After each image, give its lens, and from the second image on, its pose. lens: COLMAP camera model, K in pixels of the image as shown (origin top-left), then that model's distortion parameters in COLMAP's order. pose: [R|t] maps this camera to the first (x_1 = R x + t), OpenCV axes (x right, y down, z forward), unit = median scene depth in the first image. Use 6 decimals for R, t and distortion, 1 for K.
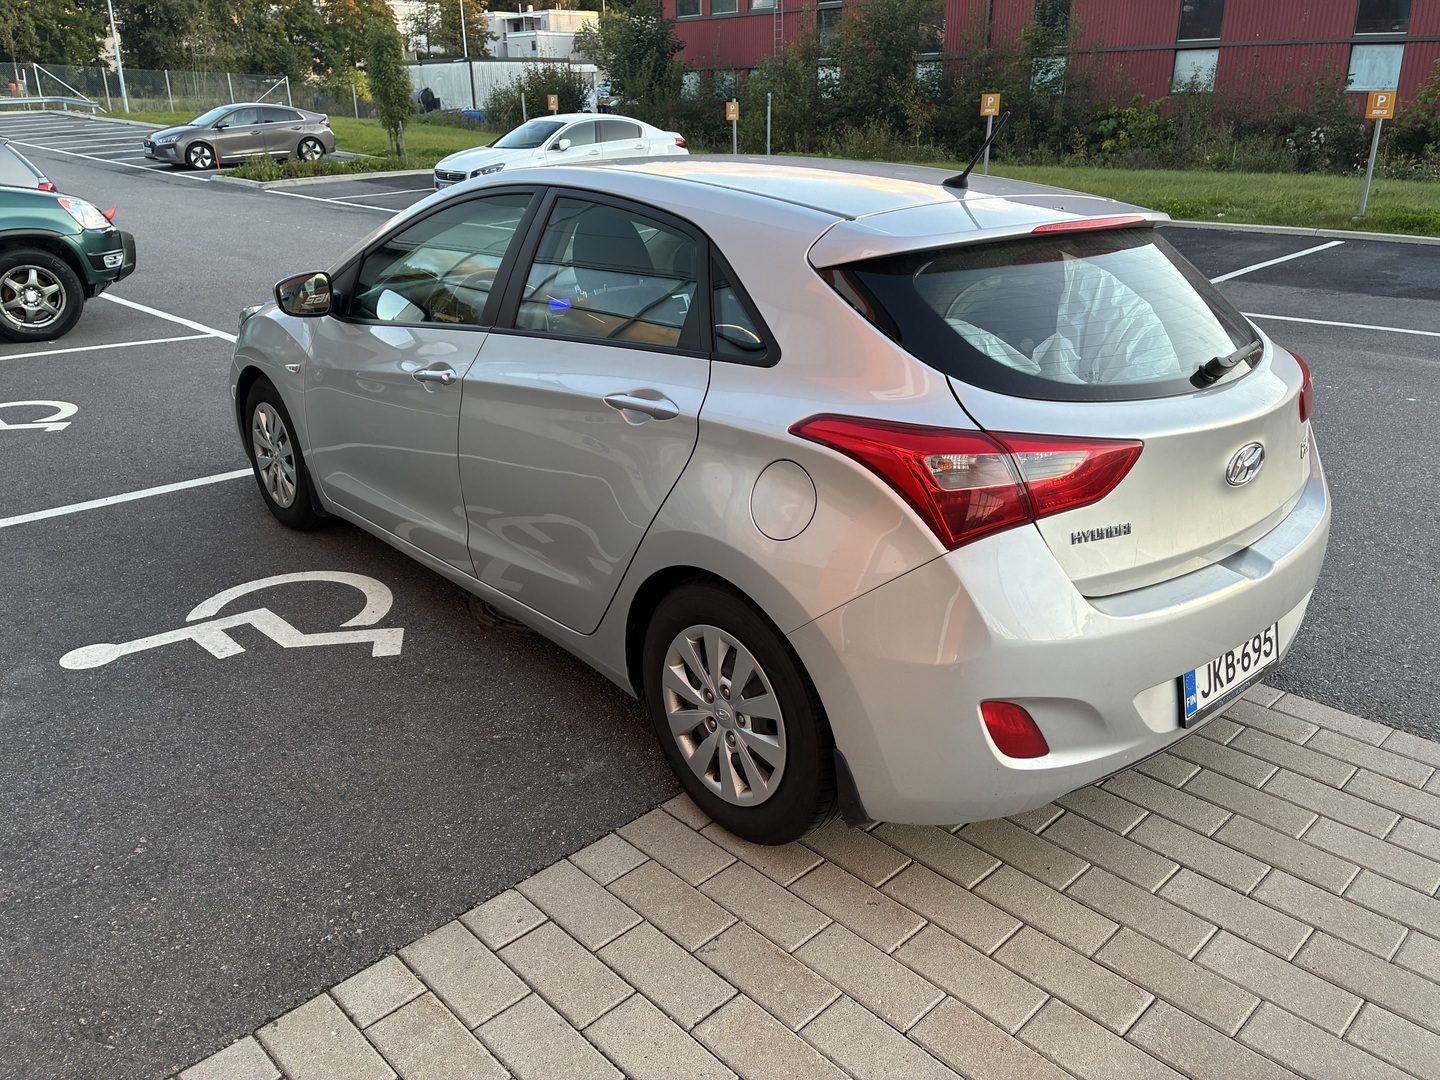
lens RADIAL K [[1105.5, 0, 718.5], [0, 1105.5, 540.2], [0, 0, 1]] dist [0.068353, -0.076112]
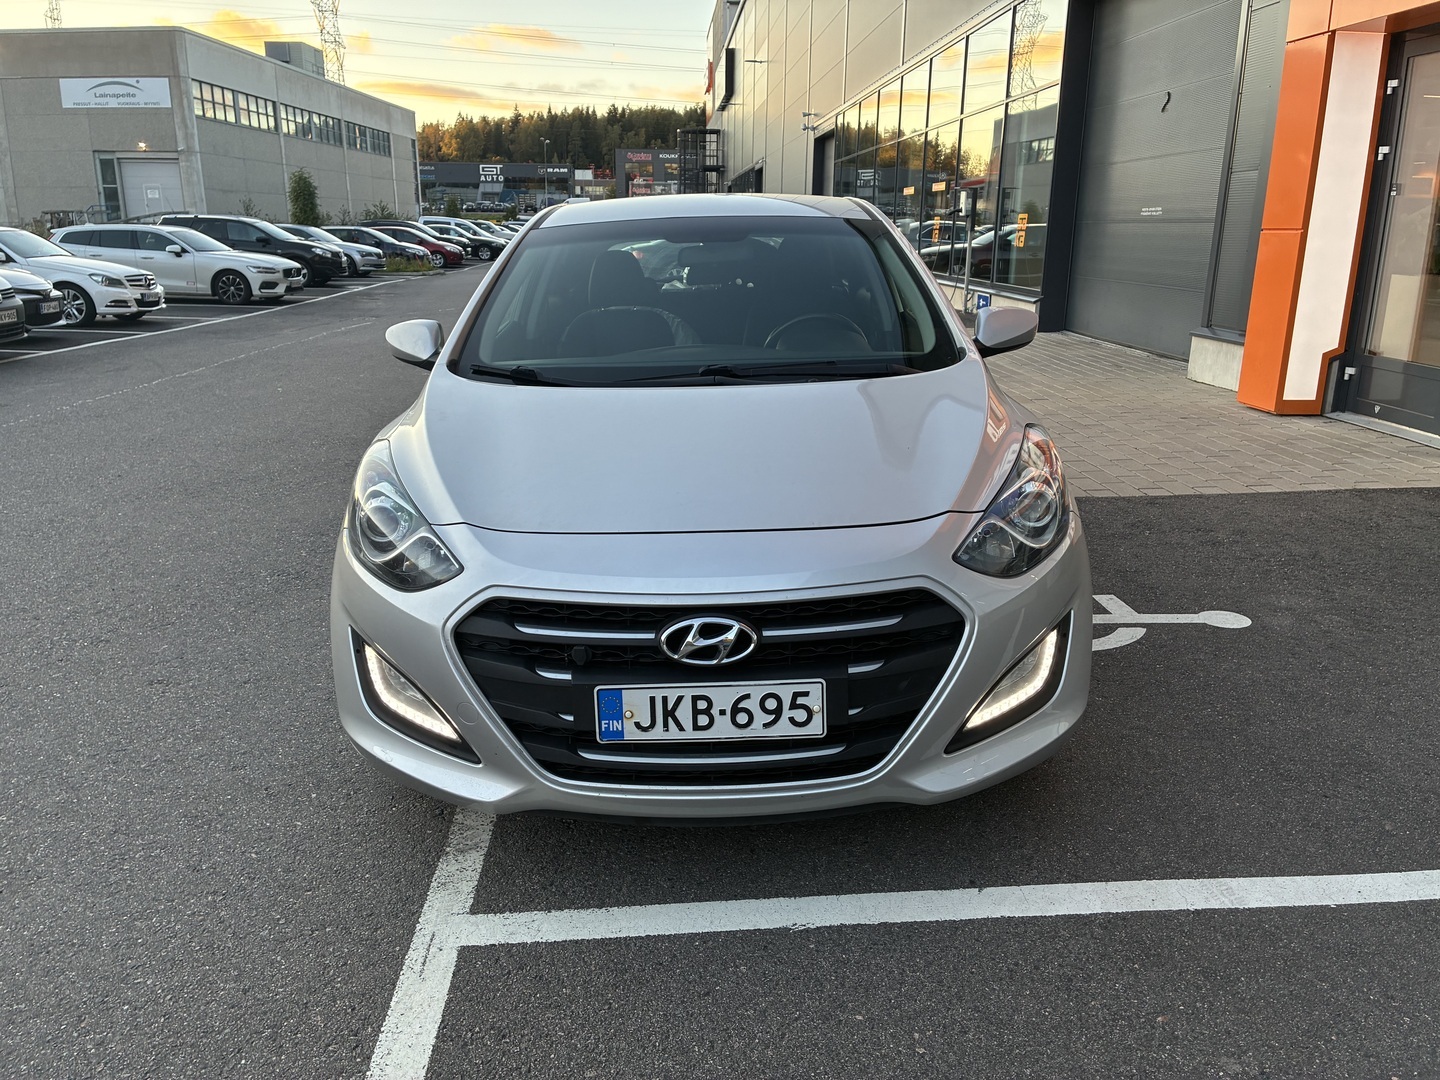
lens RADIAL K [[1105.5, 0, 715.5], [0, 1105.5, 533.1], [0, 0, 1]] dist [0.068353, -0.076112]
pose [[-0.762689, -0.162886, 0.625918, -0.815458], [0.252630, 0.815857, 0.520149, -0.644127], [-0.595385, 0.554838, -0.581096, 1.814130]]
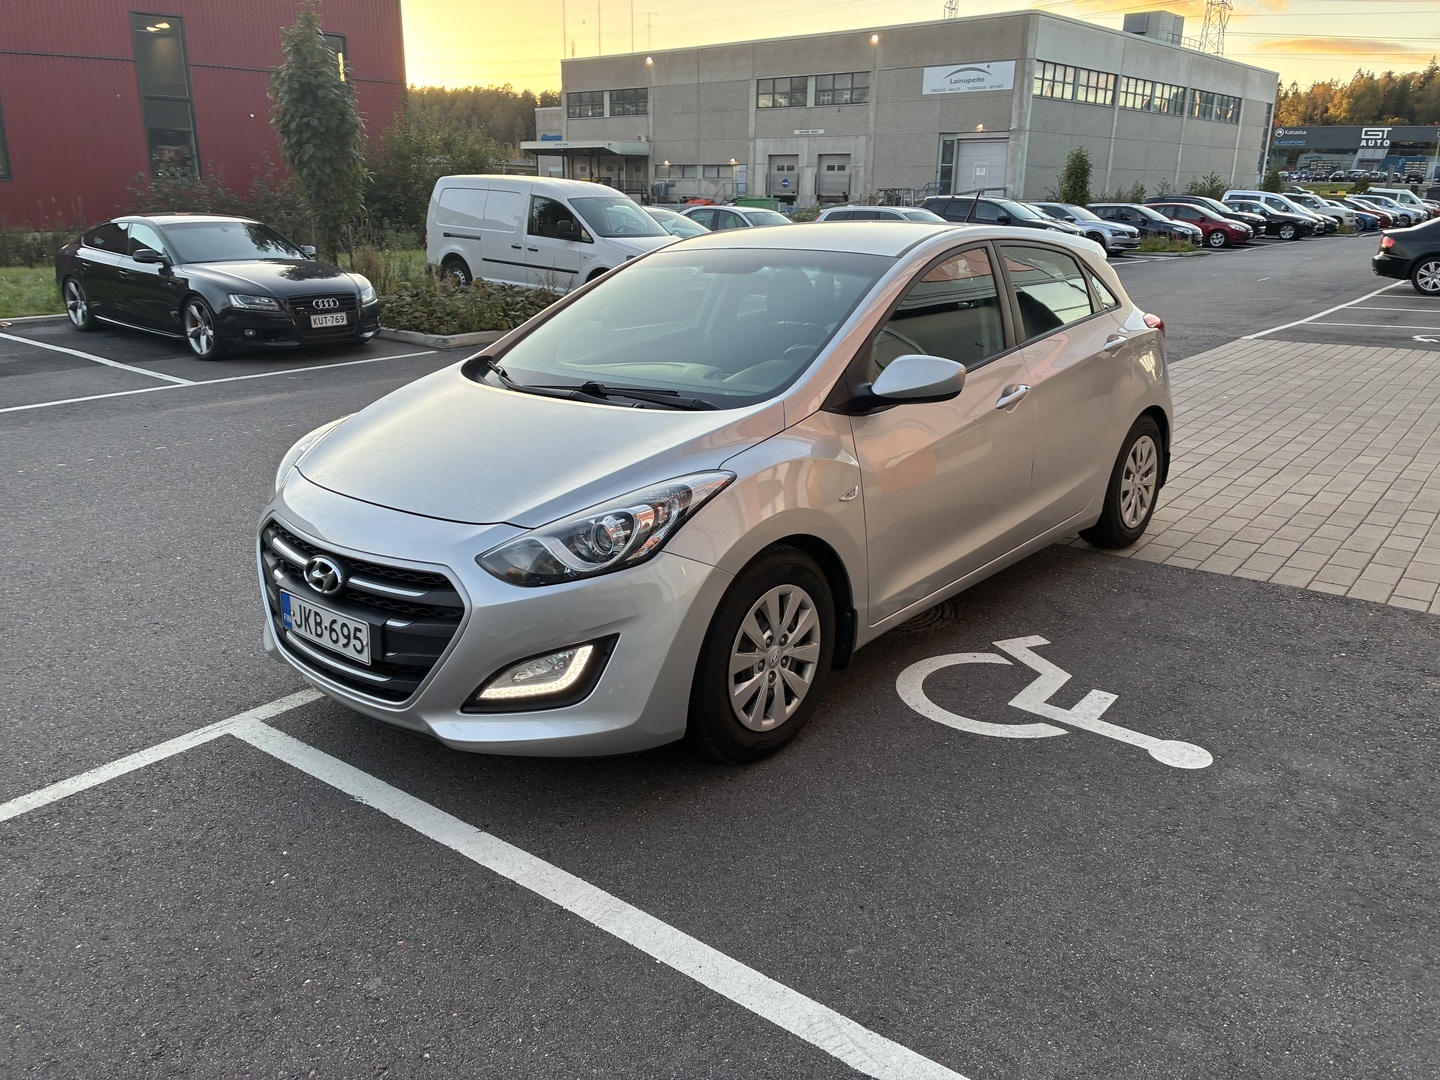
lens RADIAL K [[1105.5, 0, 709.4], [0, 1105.5, 548.6], [0, 0, 1]] dist [0.068353, -0.076112]
pose [[-0.138736, -0.293954, 0.945697, -1.272569], [0.371401, 0.869791, 0.324845, -0.470866], [-0.918049, 0.396301, -0.011496, 1.241527]]
